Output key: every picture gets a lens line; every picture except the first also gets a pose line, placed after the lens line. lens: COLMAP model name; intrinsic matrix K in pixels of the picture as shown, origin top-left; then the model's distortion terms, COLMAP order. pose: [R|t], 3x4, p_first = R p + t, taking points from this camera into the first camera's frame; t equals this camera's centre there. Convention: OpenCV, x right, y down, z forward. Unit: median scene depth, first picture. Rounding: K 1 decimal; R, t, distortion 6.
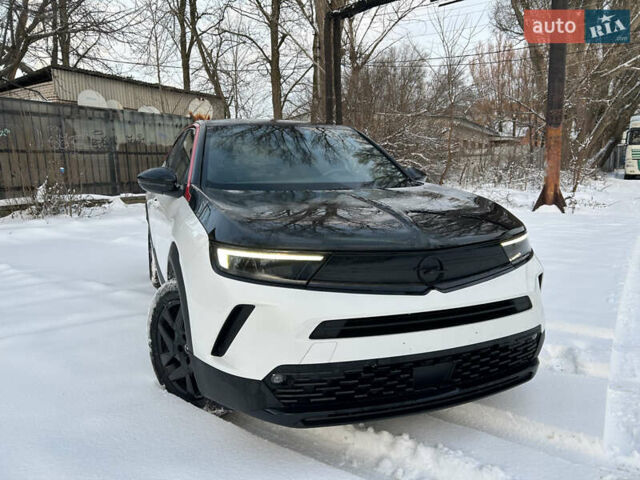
lens RADIAL K [[493.6, 0, 320.0], [0, 493.6, 240.0], [0, 0, 1]] dist [0.022312, -0.012584]
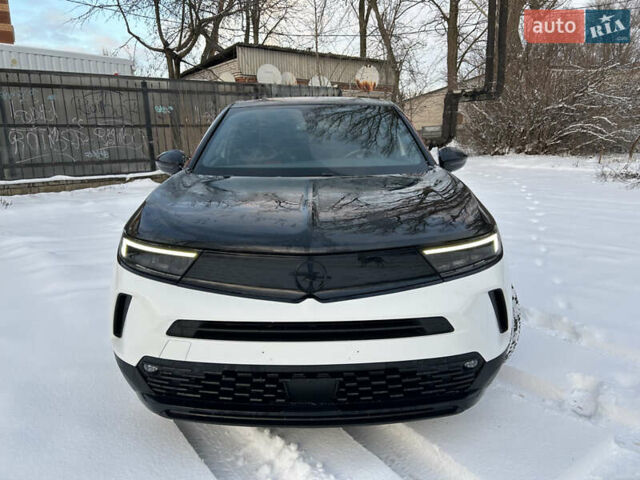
lens RADIAL K [[486.6, 0, 317.8], [0, 486.6, 242.8], [0, 0, 1]] dist [0.050786, -0.001821]
pose [[0.929573, 0.072570, -0.361425, 0.106274], [-0.045129, 0.995460, 0.083807, -0.014689], [0.365866, -0.061594, 0.928627, 0.034118]]
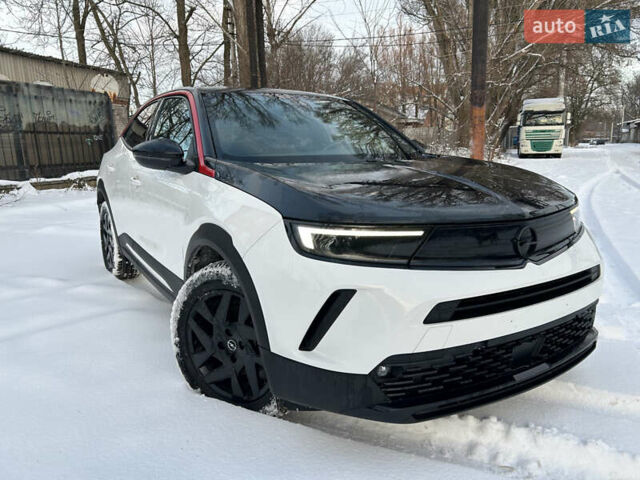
lens RADIAL K [[493.6, 0, 320.0], [0, 493.6, 240.0], [0, 0, 1]] dist [0.022312, -0.012584]
pose [[0.982179, -0.041846, 0.183228, -0.062634], [0.035600, 0.998672, 0.037249, 0.001801], [-0.184543, -0.030062, 0.982364, 0.028763]]
